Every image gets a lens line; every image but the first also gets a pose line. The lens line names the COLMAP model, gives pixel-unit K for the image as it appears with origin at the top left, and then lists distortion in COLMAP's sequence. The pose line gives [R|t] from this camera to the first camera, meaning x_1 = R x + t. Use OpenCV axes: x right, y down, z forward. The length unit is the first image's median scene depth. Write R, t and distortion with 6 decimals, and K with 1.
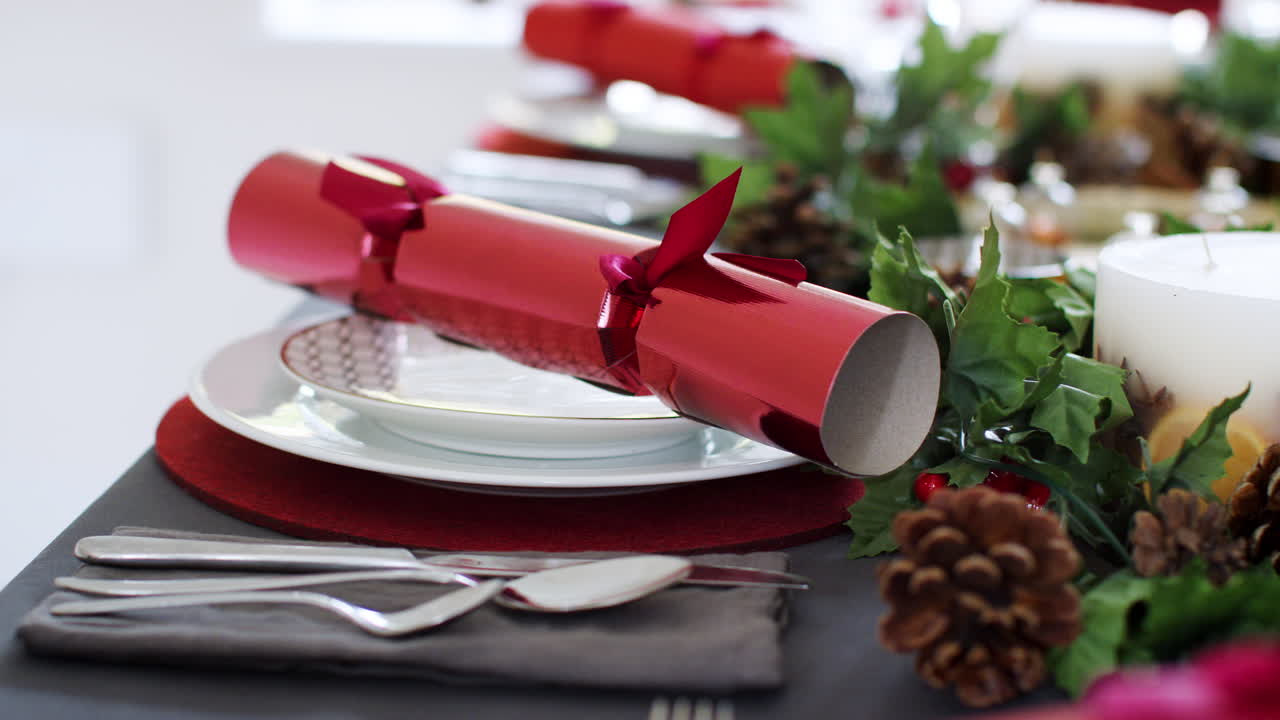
lens RADIAL K [[2913.4, 0, 640.0], [0, 2913.4, 360.0], [0, 0, 1]] dist [-0.046936, 0.433972]
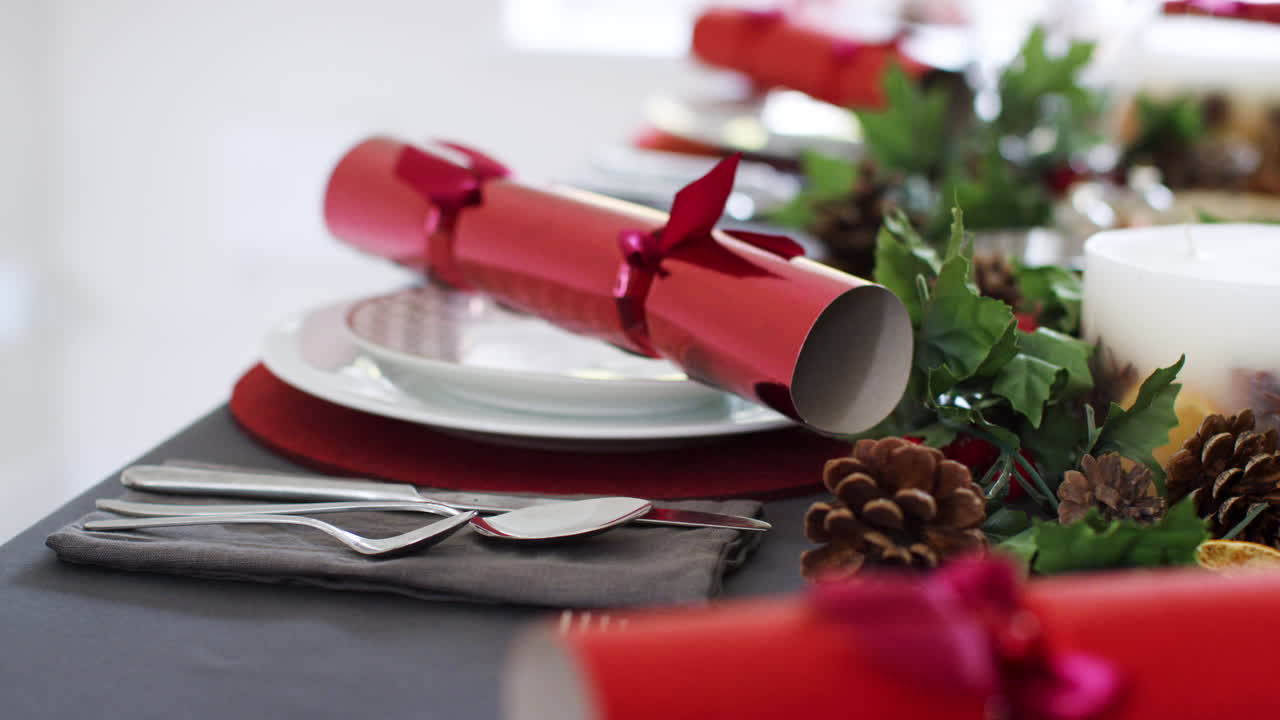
lens RADIAL K [[2913.4, 0, 640.0], [0, 2913.4, 360.0], [0, 0, 1]] dist [-0.046936, 0.433972]
pose [[0.993668, 0.026725, -0.109135, 0.120791], [-0.027618, 0.999596, -0.006676, 0.021102], [0.108912, 0.009648, 0.994005, -0.090862]]
